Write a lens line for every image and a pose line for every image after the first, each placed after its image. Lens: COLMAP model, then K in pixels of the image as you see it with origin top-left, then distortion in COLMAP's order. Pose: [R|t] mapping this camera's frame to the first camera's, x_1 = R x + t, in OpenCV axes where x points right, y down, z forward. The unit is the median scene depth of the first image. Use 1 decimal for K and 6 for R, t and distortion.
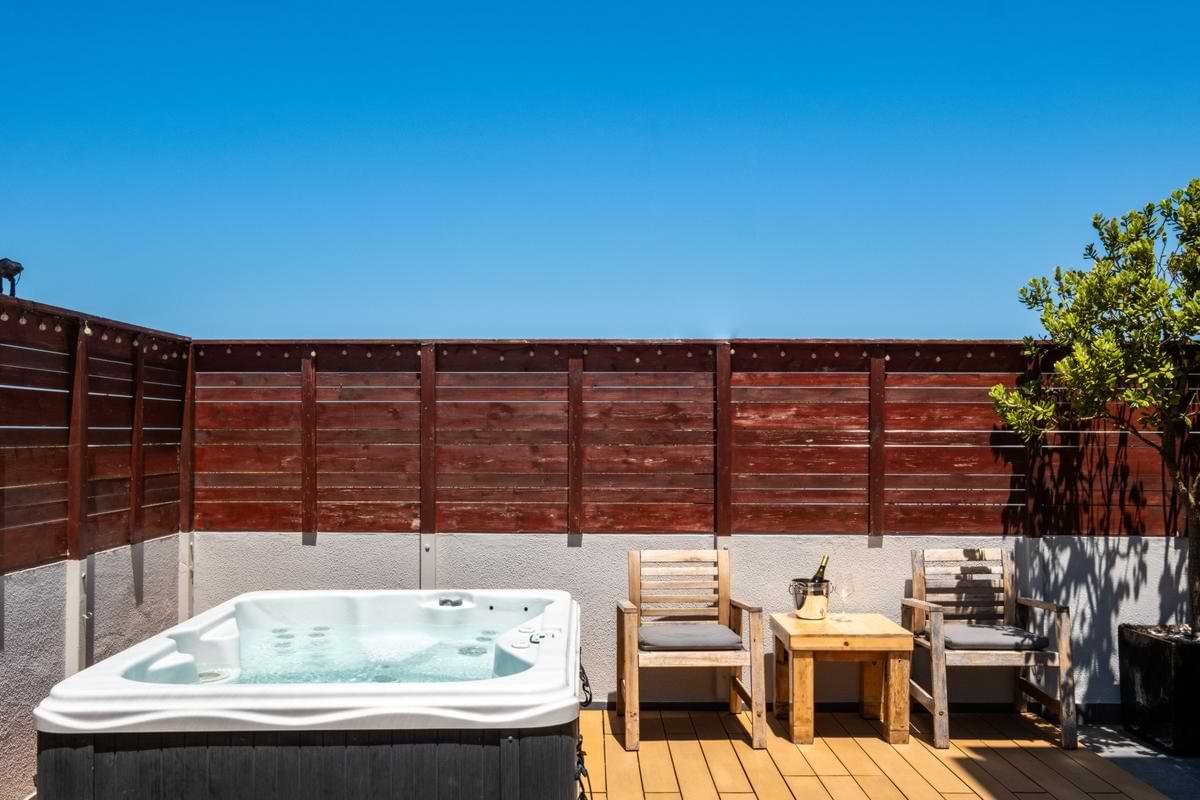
lens RADIAL K [[1088.1, 0, 604.9], [0, 1088.1, 409.6], [0, 0, 1]] dist [-0.006940, 0.004107]
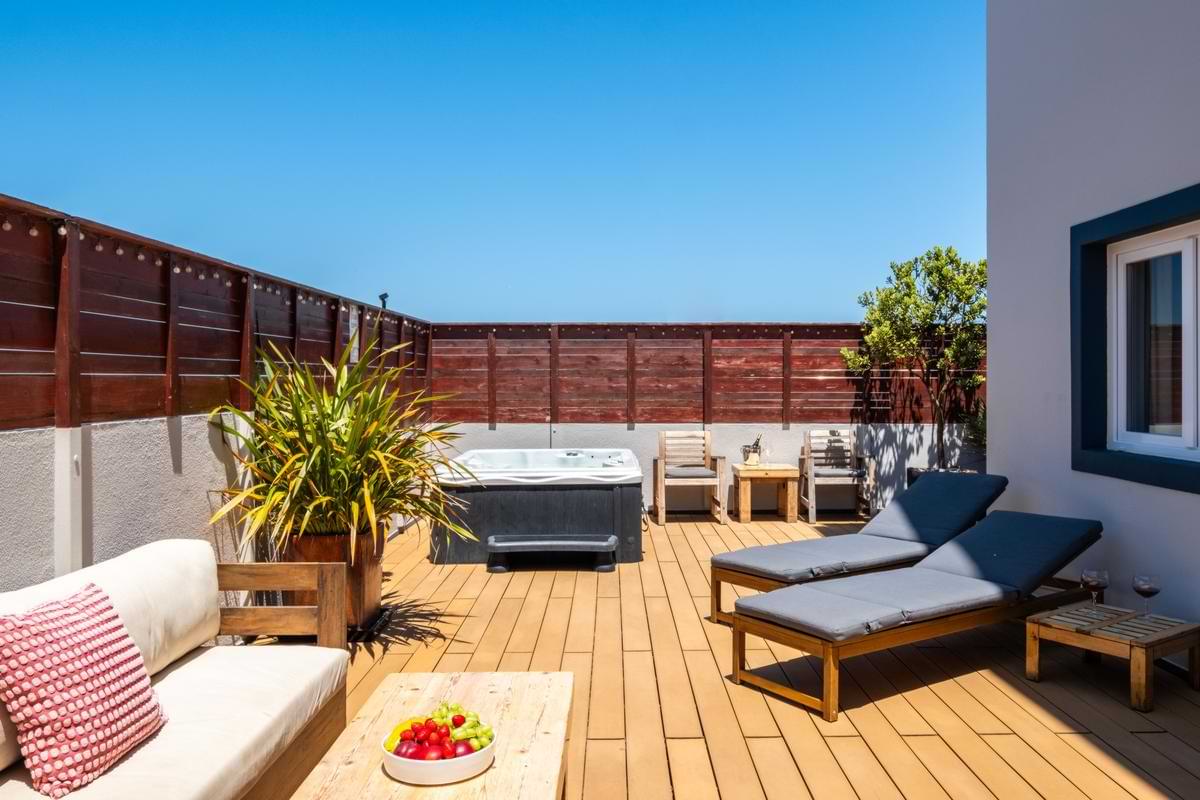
lens RADIAL K [[921.7, 0, 656.9], [0, 921.7, 373.9], [0, 0, 1]] dist [-0.000743, 0.000025]
pose [[0.999502, -0.001839, 0.031510, -0.033221], [0.001259, 0.999829, 0.018429, -0.003781], [-0.031539, -0.018380, 0.999334, -0.636326]]
